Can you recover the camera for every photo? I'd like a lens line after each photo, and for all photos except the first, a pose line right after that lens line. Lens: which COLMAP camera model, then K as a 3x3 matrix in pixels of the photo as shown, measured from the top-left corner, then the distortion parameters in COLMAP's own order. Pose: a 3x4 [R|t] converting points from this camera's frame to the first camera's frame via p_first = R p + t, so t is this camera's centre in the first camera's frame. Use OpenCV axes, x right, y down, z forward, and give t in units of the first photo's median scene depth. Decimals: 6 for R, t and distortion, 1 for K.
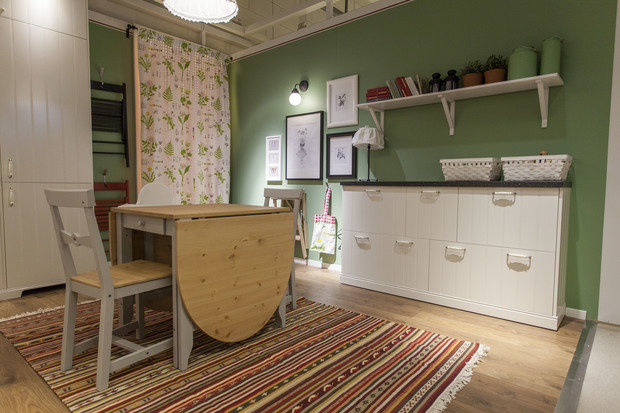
lens RADIAL K [[368.1, 0, 310.0], [0, 368.1, 206.5], [0, 0, 1]] dist [-0.001676, -0.001036]
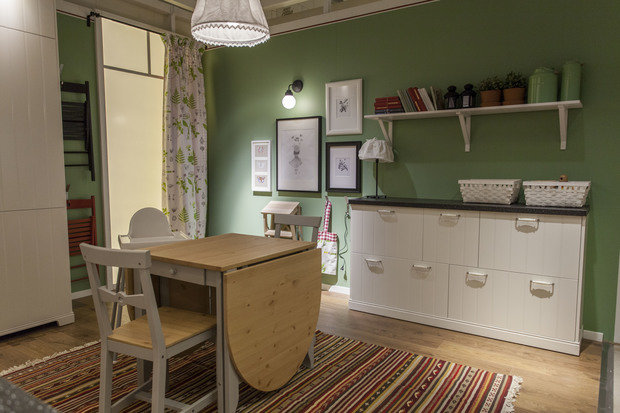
lens RADIAL K [[441.3, 0, 310.0], [0, 441.3, 206.5], [0, 0, 1]] dist [0.000740, 0.002594]
pose [[0.993806, -0.017465, 0.109750, -0.163692], [0.014473, 0.999503, 0.028007, -0.101227], [-0.110184, -0.026246, 0.993565, -0.101123]]
